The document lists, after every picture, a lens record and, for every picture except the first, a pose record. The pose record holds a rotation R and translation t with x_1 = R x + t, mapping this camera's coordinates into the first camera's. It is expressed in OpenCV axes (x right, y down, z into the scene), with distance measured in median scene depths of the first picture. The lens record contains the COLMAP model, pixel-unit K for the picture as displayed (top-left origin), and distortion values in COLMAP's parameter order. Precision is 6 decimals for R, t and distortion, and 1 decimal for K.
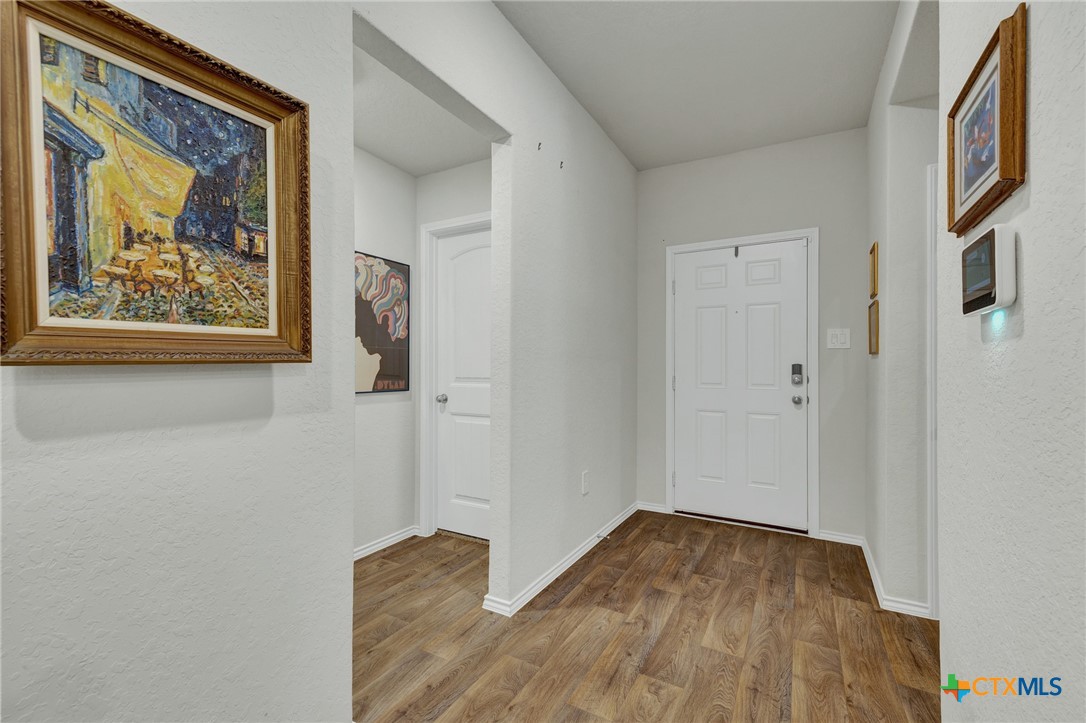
lens RADIAL K [[465.4, 0, 539.2], [0, 465.4, 366.3], [0, 0, 1]] dist [-0.002732, 0.001718]
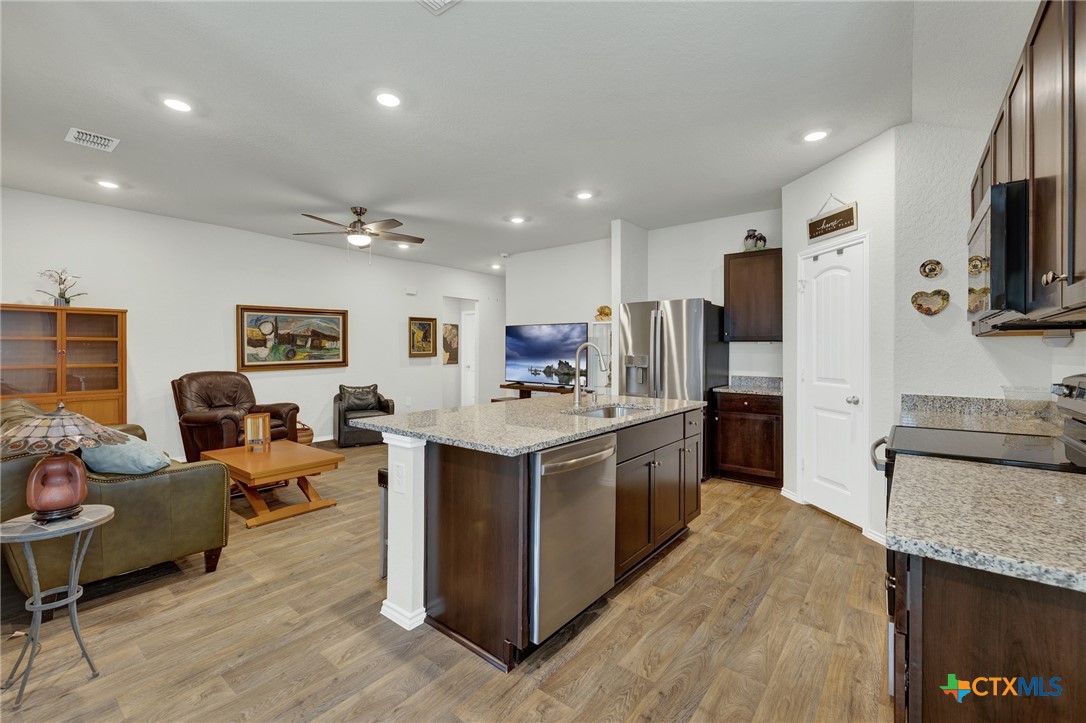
lens RADIAL K [[465.4, 0, 533.0], [0, 465.4, 350.8], [0, 0, 1]] dist [-0.002732, 0.001718]
pose [[0.984633, 0.008371, -0.174436, 1.124465], [-0.008873, 0.999958, -0.002098, -0.050220], [0.174412, 0.003613, 0.984666, -2.948159]]
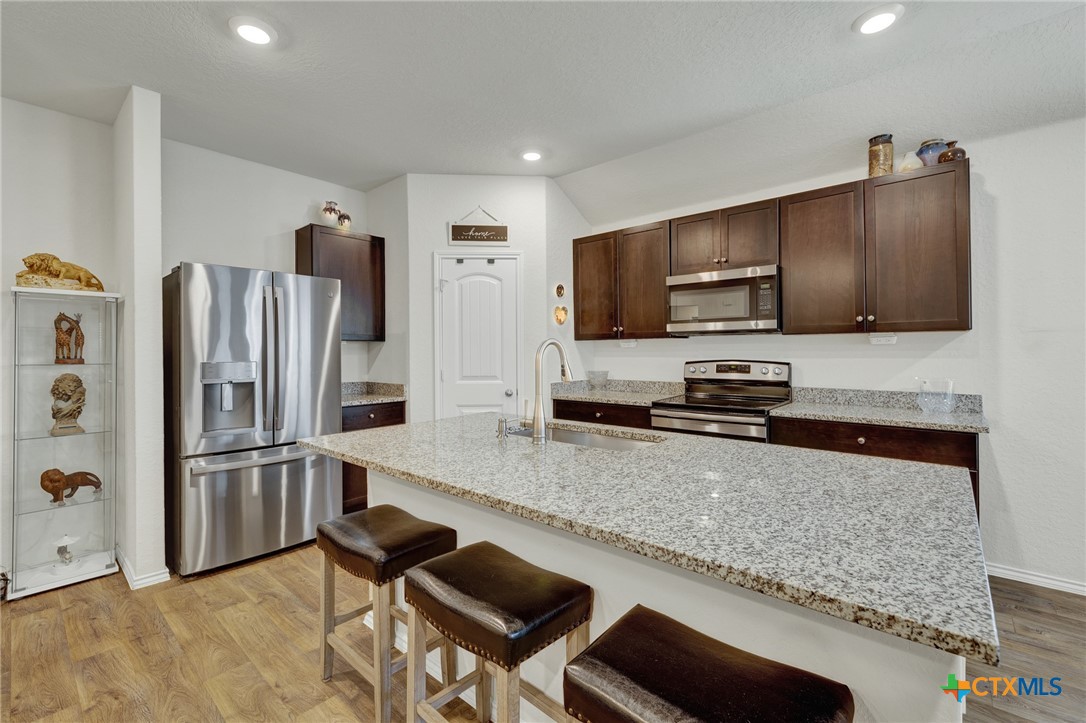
lens RADIAL K [[465.4, 0, 517.1], [0, 465.4, 354.9], [0, 0, 1]] dist [-0.002732, 0.001718]
pose [[0.243315, -0.004336, 0.969938, 0.181869], [0.005239, 0.999981, 0.003156, -0.051439], [-0.969933, 0.004314, 0.243333, -1.719817]]
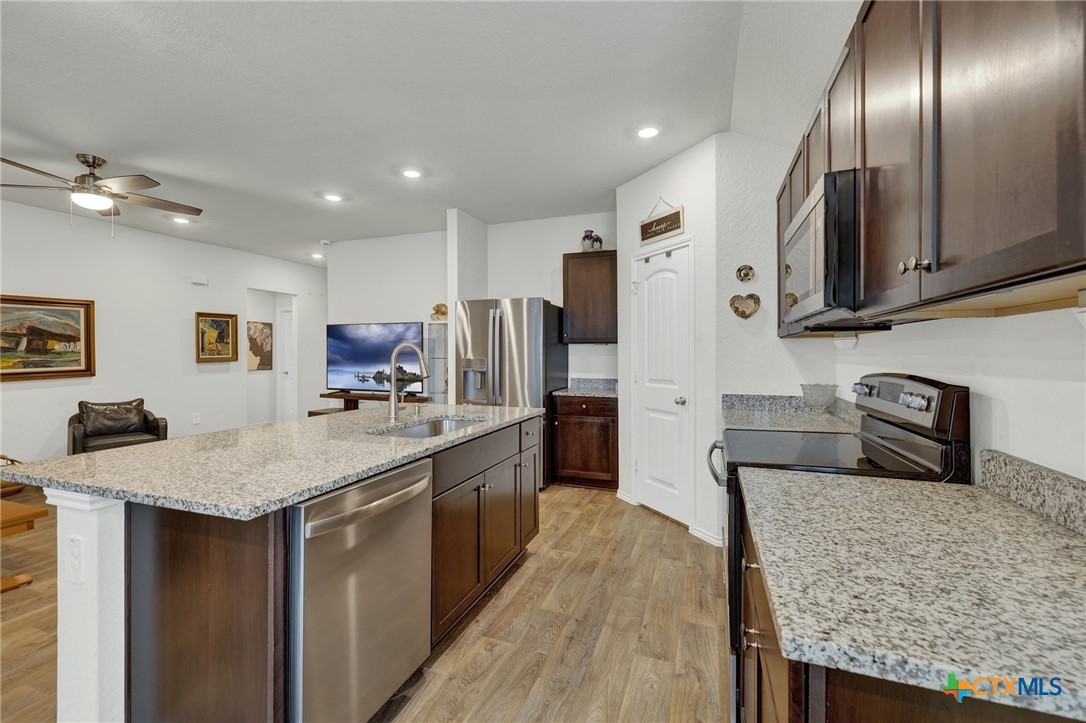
lens RADIAL K [[465.4, 0, 537.1], [0, 465.4, 356.6], [0, 0, 1]] dist [-0.002732, 0.001718]
pose [[0.988280, 0.002657, 0.152627, 1.184899], [-0.003095, 0.999992, 0.002628, -0.050854], [-0.152618, -0.003069, 0.988280, -2.719831]]
